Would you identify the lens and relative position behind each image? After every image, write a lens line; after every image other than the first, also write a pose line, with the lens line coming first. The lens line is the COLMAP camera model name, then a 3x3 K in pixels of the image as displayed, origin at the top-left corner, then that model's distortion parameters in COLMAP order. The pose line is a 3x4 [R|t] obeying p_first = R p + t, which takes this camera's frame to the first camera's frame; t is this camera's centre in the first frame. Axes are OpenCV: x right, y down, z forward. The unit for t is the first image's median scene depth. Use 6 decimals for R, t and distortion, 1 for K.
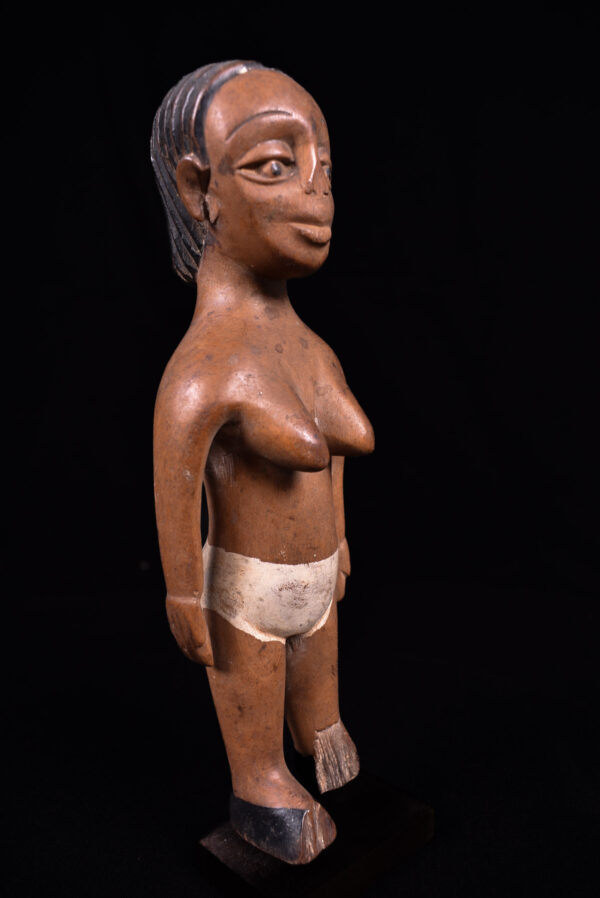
lens RADIAL K [[714.7, 0, 300.0], [0, 714.7, 449.0], [0, 0, 1]] dist [-0.095831, -0.001798]
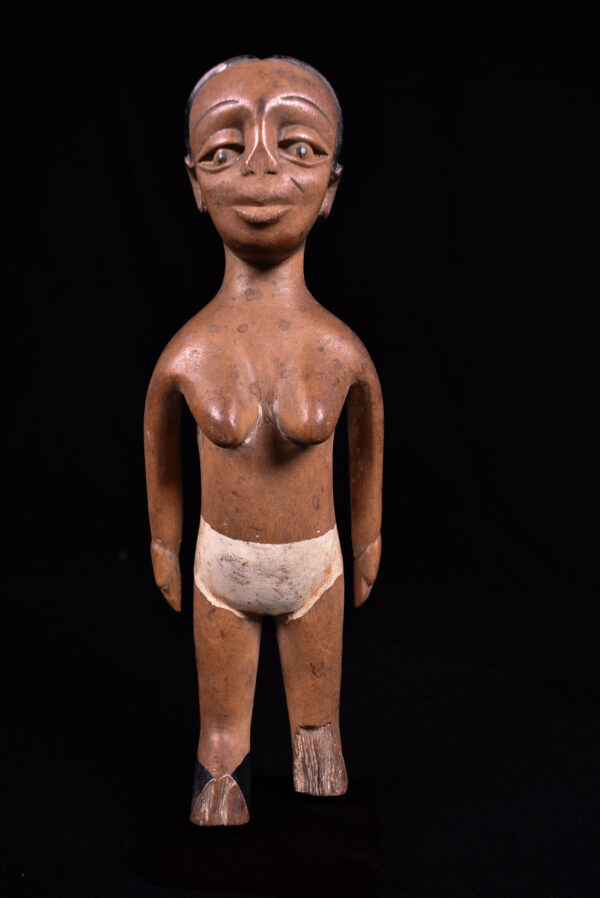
lens RADIAL K [[714.7, 0, 300.0], [0, 714.7, 449.0], [0, 0, 1]] dist [-0.095831, -0.001798]
pose [[0.685006, 0.136695, -0.715599, 0.817933], [-0.144413, 0.988226, 0.050534, -0.033281], [0.714081, 0.068726, 0.696681, 0.362538]]
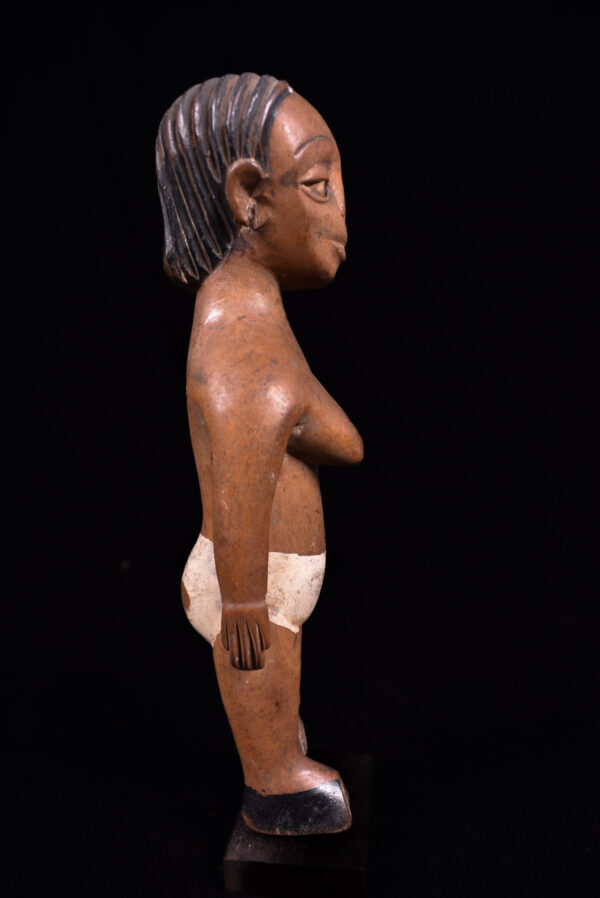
lens RADIAL K [[714.7, 0, 300.0], [0, 714.7, 449.0], [0, 0, 1]] dist [-0.095831, -0.001798]
pose [[0.775553, -0.061158, 0.628313, -0.739182], [0.071845, 0.997380, 0.008401, -0.008869], [-0.627181, 0.038626, 0.777915, 0.181039]]
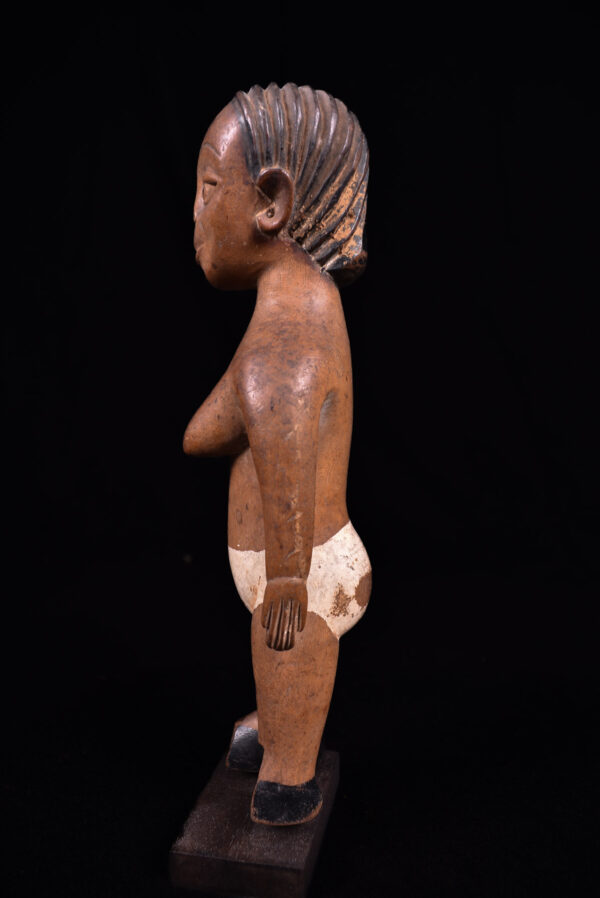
lens RADIAL K [[714.7, 0, 300.0], [0, 714.7, 449.0], [0, 0, 1]] dist [-0.095831, -0.001798]
pose [[-0.802497, 0.140613, -0.579850, 0.624225], [-0.019106, 0.965279, 0.260522, -0.304246], [0.596350, 0.220147, -0.771947, 2.073181]]
